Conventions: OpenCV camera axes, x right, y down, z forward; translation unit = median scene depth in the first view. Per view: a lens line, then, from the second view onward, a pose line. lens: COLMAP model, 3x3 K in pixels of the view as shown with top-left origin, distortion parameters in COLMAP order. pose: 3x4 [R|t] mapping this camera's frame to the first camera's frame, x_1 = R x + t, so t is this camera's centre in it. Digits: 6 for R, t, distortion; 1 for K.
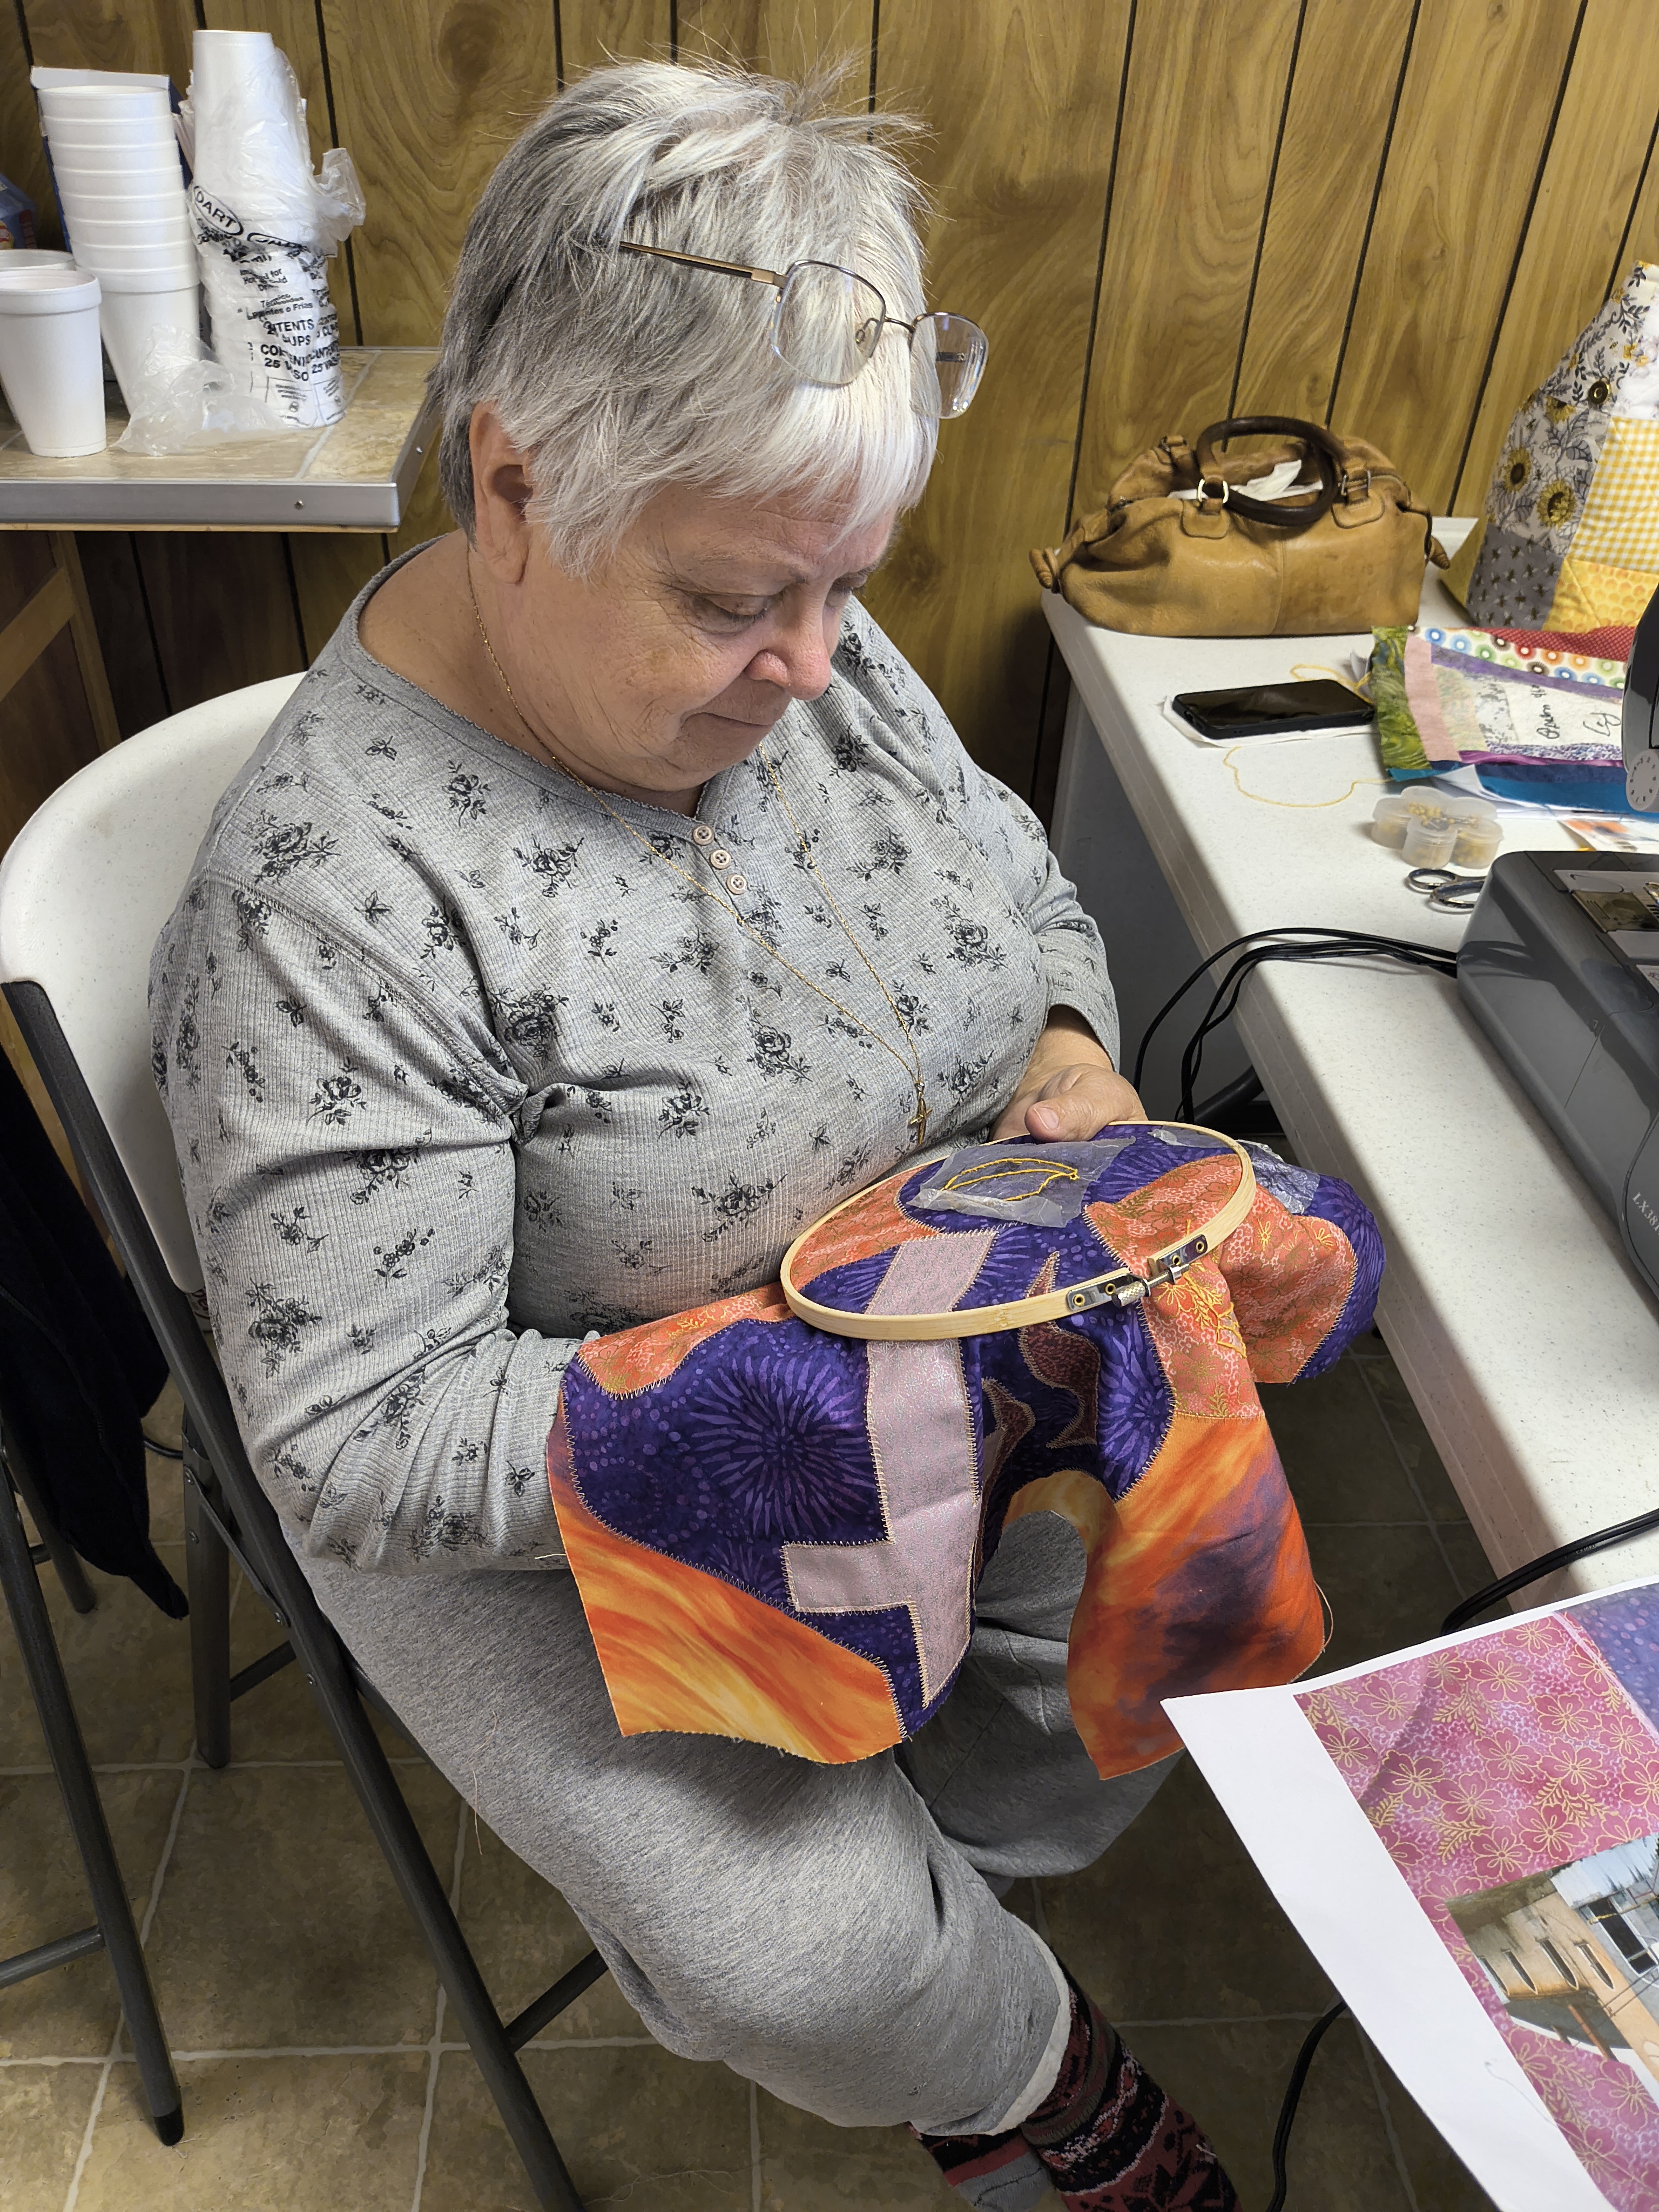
lens RADIAL K [[1682.3, 0, 824.9], [0, 1682.3, 1161.2], [0, 0, 1]] dist [-0.040591, 0.047473]
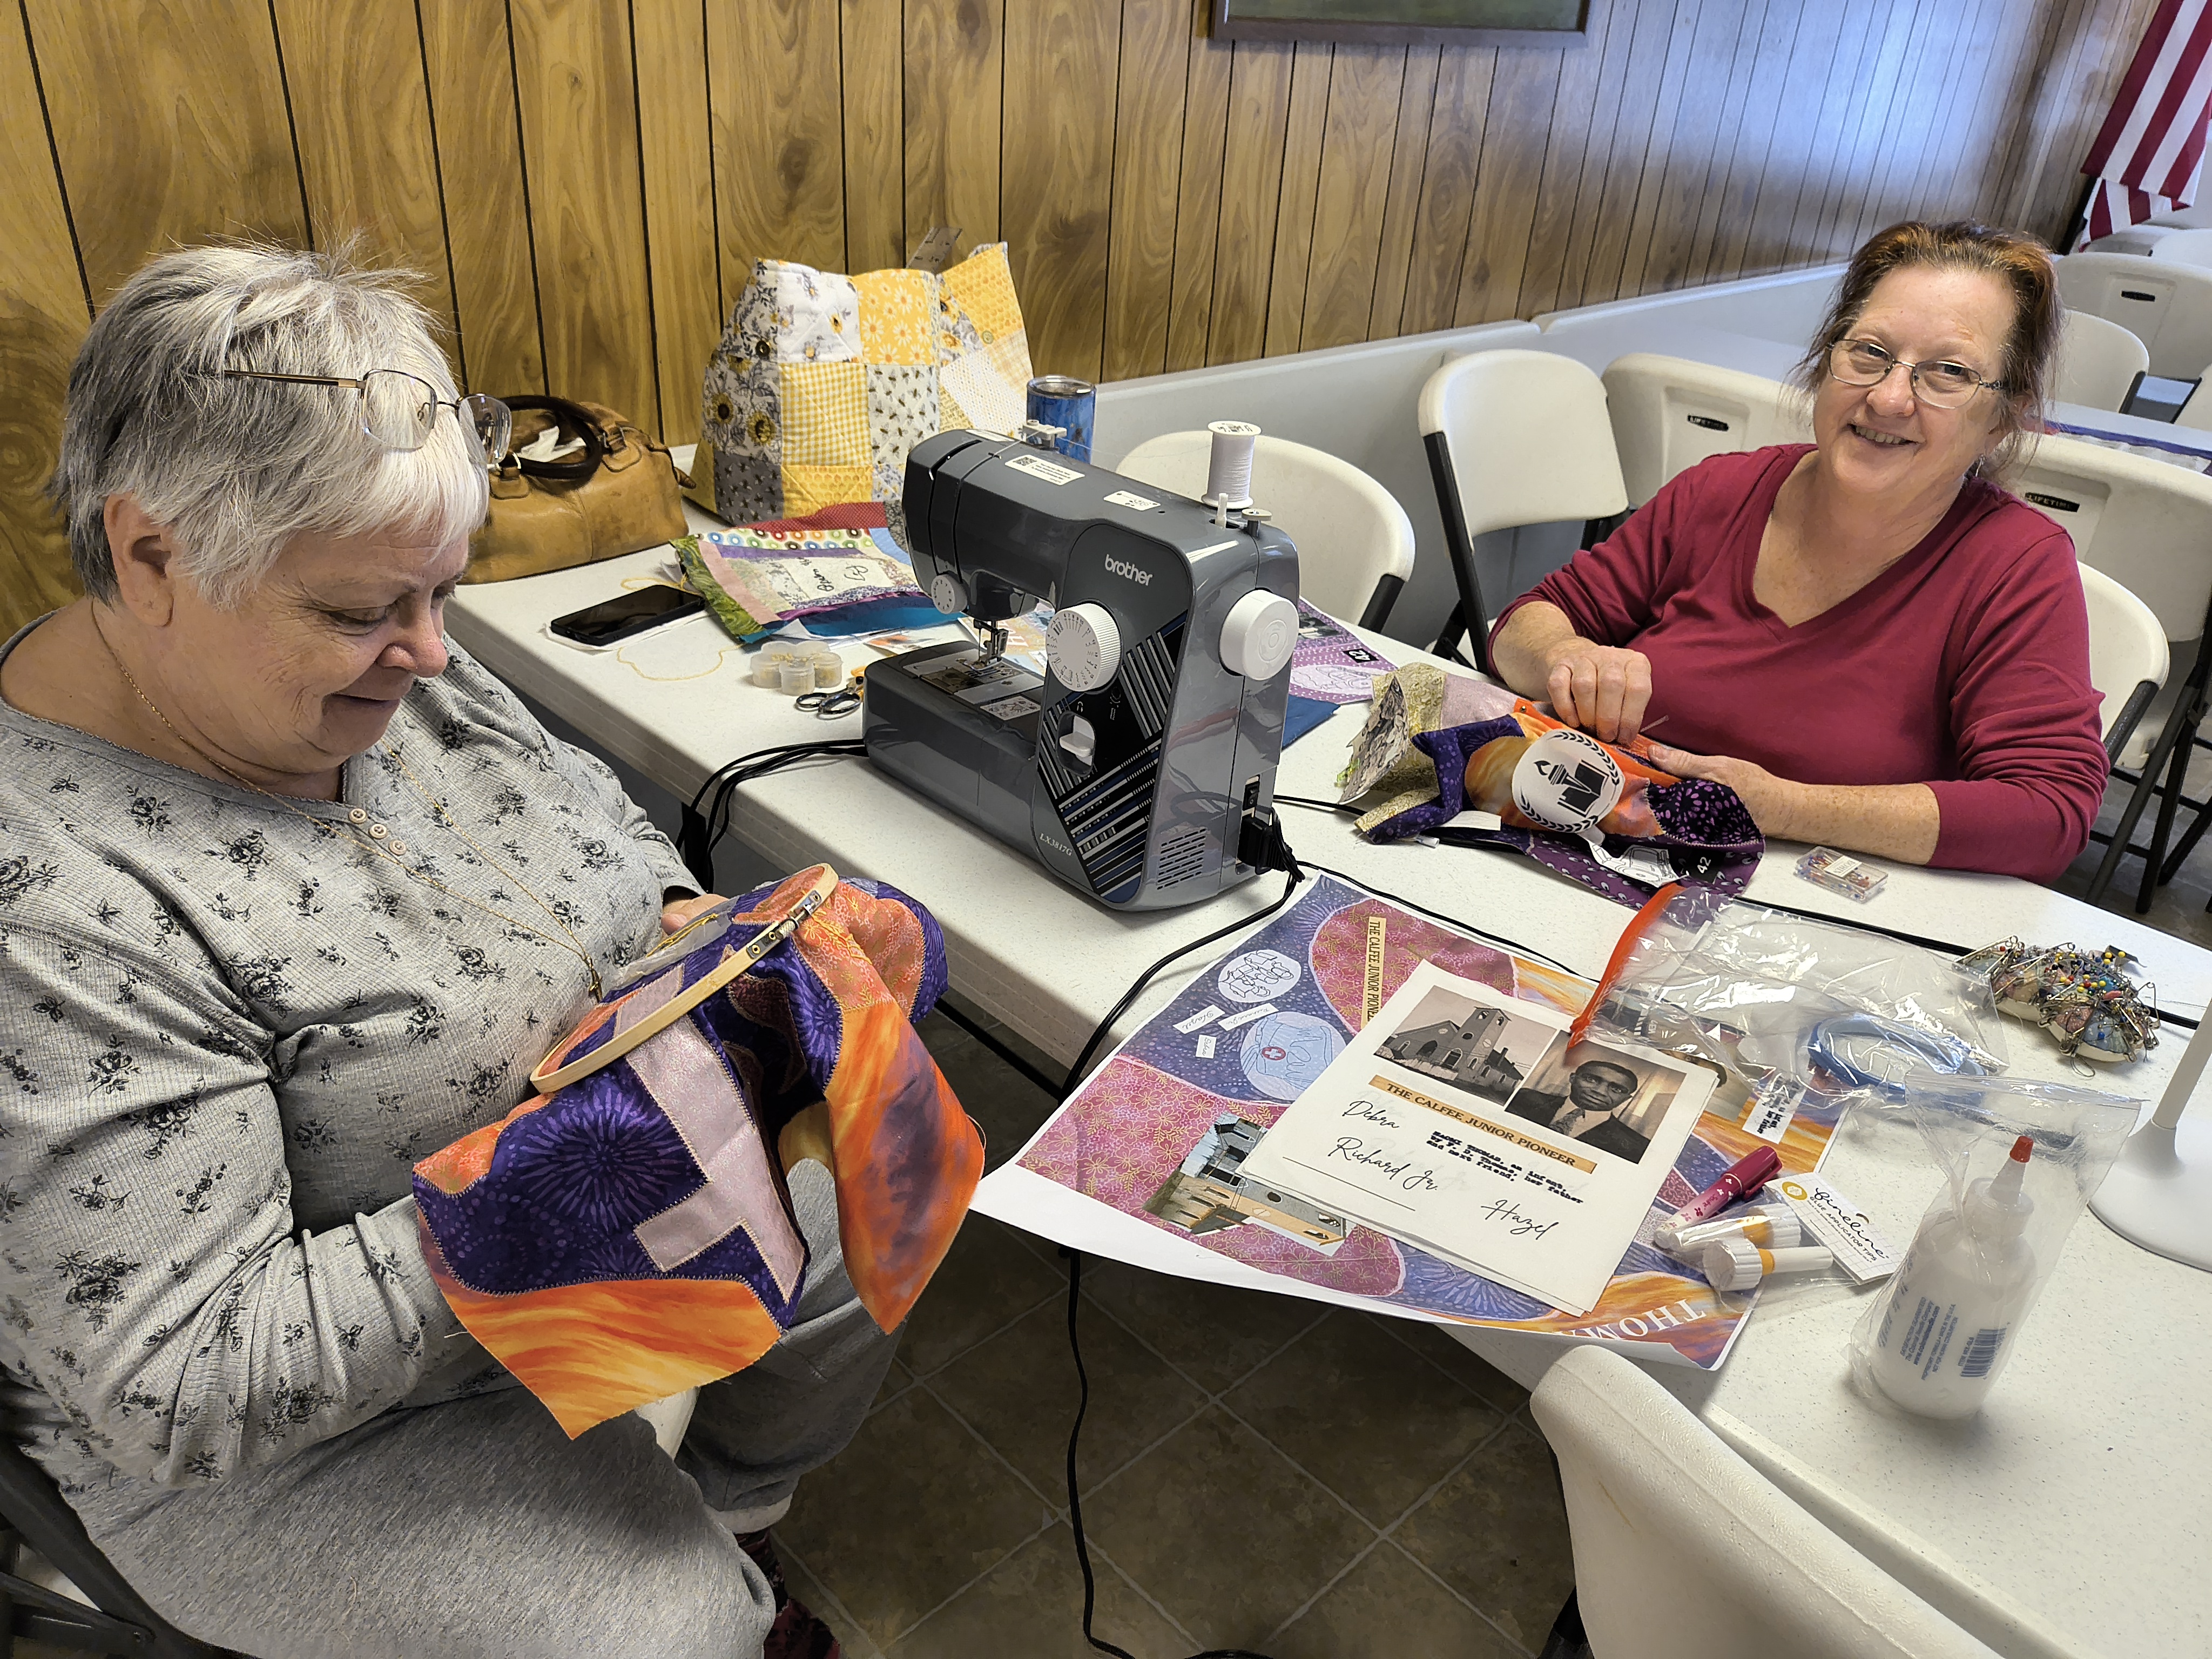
lens RADIAL K [[1626.0, 0, 1078.8], [0, 1626.0, 883.7], [0, 0, 1]] dist [0.007200, -0.021642]
pose [[0.785728, -0.301243, 0.540264, -0.189715], [0.354481, 0.935045, 0.005831, 0.035700], [-0.506927, 0.186932, 0.841476, -0.177979]]
